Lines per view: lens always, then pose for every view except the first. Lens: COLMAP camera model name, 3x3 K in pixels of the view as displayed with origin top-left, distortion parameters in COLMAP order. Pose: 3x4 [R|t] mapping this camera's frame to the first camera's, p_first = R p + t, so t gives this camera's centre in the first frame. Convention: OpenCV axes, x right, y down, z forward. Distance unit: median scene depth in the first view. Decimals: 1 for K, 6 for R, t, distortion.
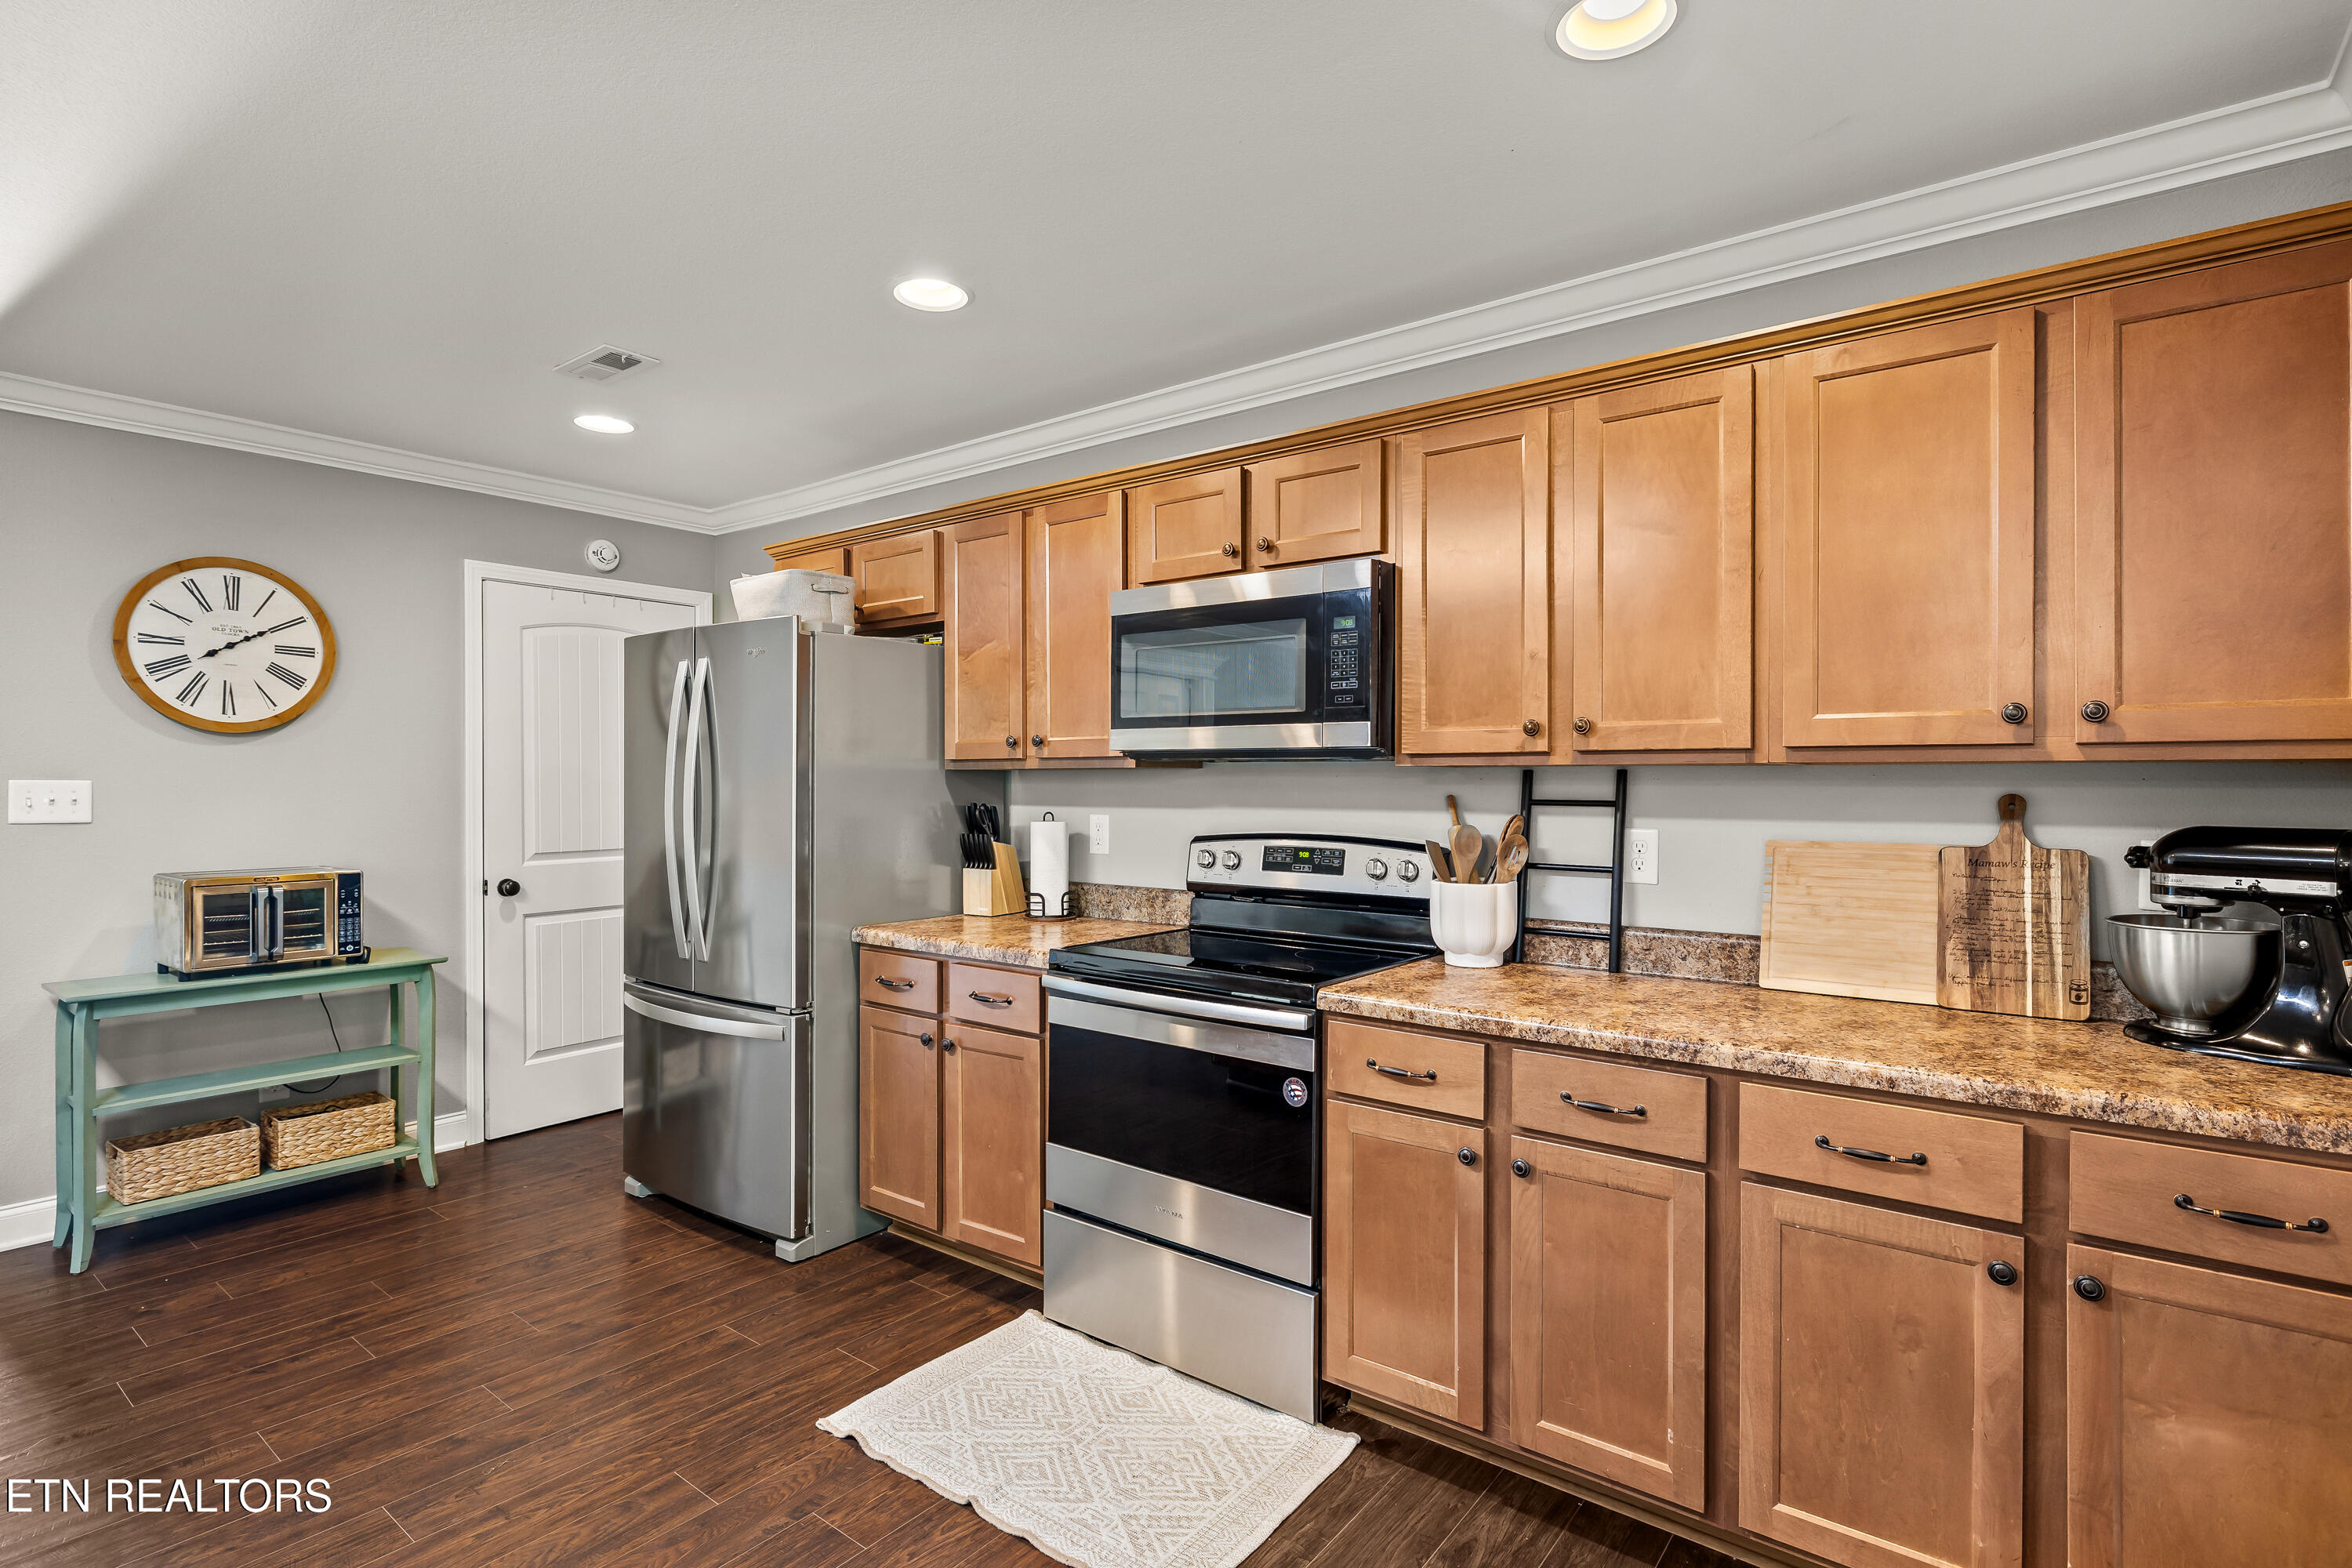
lens RADIAL K [[1143.4, 0, 1179.5], [0, 1143.4, 776.9], [0, 0, 1]] dist [-0.003586, 0.000120]
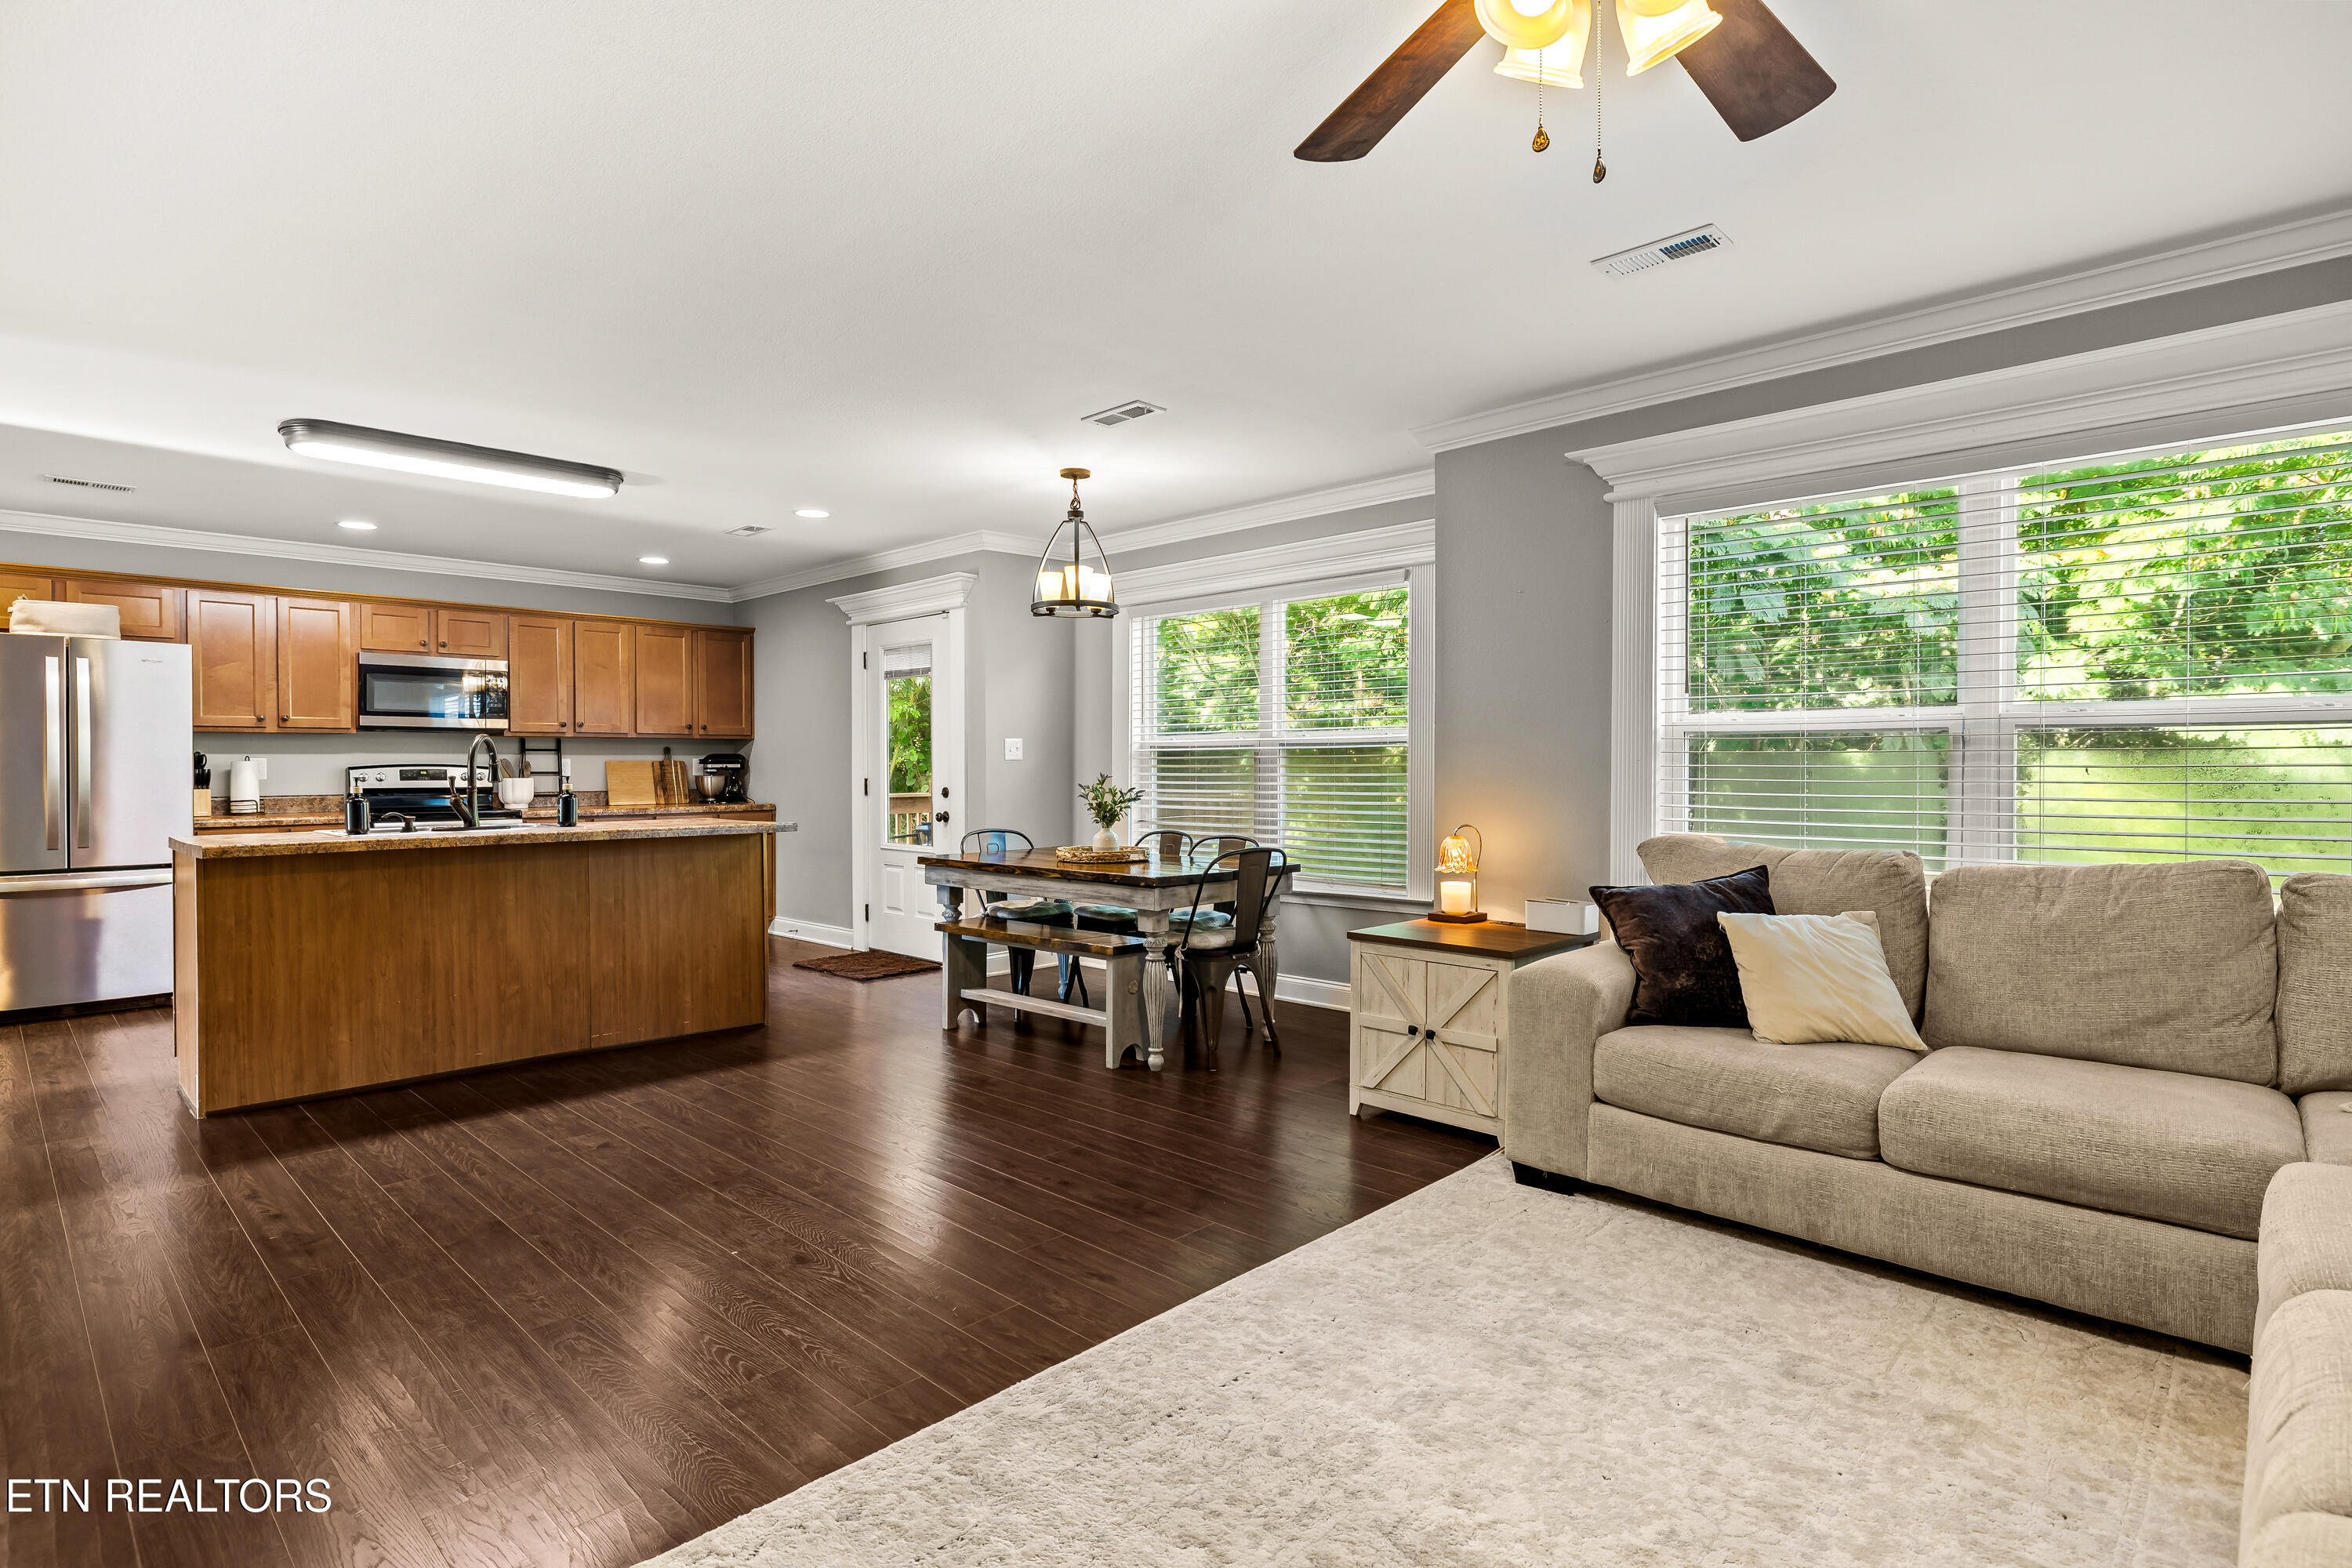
lens RADIAL K [[1173.2, 0, 1176.0], [0, 1173.2, 784.0], [0, 0, 1]] dist [-0.001881, -0.000431]
pose [[0.106606, -0.018438, 0.994130, -2.413413], [-0.000076, 0.999828, 0.018552, 0.053253], [-0.994301, -0.002054, 0.106587, -0.889141]]
